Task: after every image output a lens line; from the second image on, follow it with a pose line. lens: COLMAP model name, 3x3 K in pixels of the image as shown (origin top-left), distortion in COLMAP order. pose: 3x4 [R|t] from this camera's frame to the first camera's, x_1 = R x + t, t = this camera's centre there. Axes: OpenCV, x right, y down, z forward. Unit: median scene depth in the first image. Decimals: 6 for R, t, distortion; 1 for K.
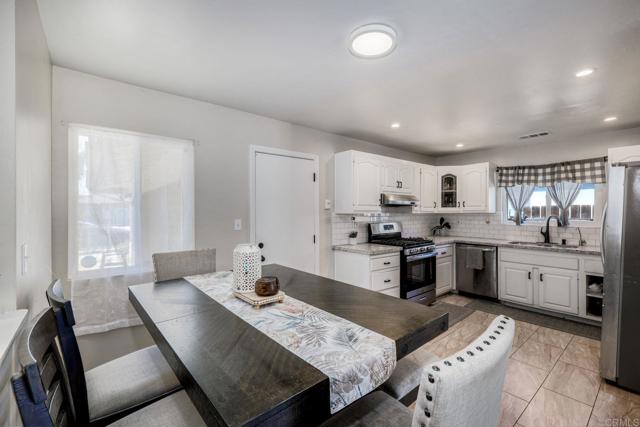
lens RADIAL K [[287.1, 0, 323.0], [0, 287.1, 210.8], [0, 0, 1]] dist [0.007036, -0.000872]
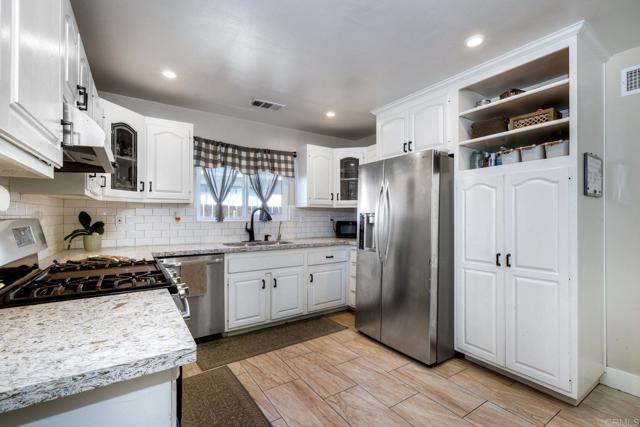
lens RADIAL K [[287.1, 0, 328.2], [0, 287.1, 215.6], [0, 0, 1]] dist [0.007036, -0.000872]
pose [[0.116595, 0.001405, 0.993178, -0.026987], [-0.000258, 0.999999, -0.001385, 0.038857], [-0.993179, -0.000095, 0.116596, 0.694213]]
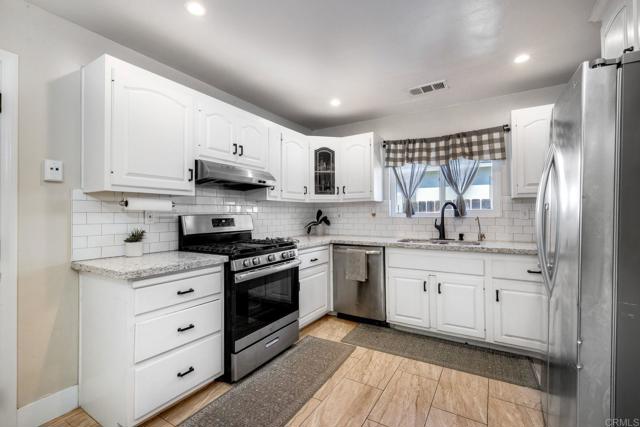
lens RADIAL K [[287.1, 0, 320.0], [0, 287.1, 210.1], [0, 0, 1]] dist [0.007036, -0.000872]
pose [[0.951420, -0.003729, 0.307874, 0.243251], [0.008592, 0.999859, -0.014441, 0.043679], [-0.307777, 0.016384, 0.951318, 0.384485]]
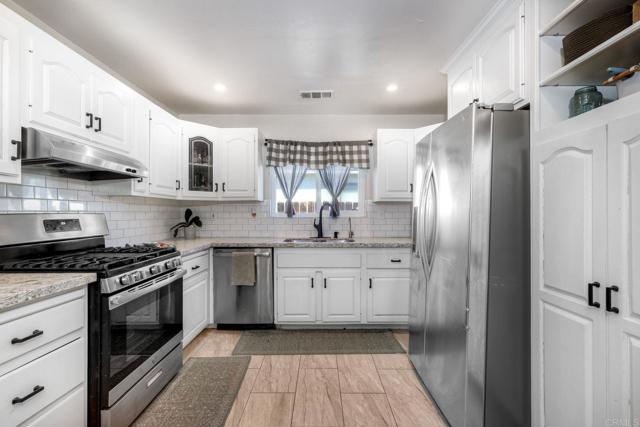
lens RADIAL K [[287.1, 0, 322.1], [0, 287.1, 213.7], [0, 0, 1]] dist [0.007036, -0.000872]
pose [[0.652944, -0.002535, 0.757402, 0.163475], [0.002353, 0.999996, 0.001318, 0.043088], [-0.757403, 0.000922, 0.652947, 0.469097]]
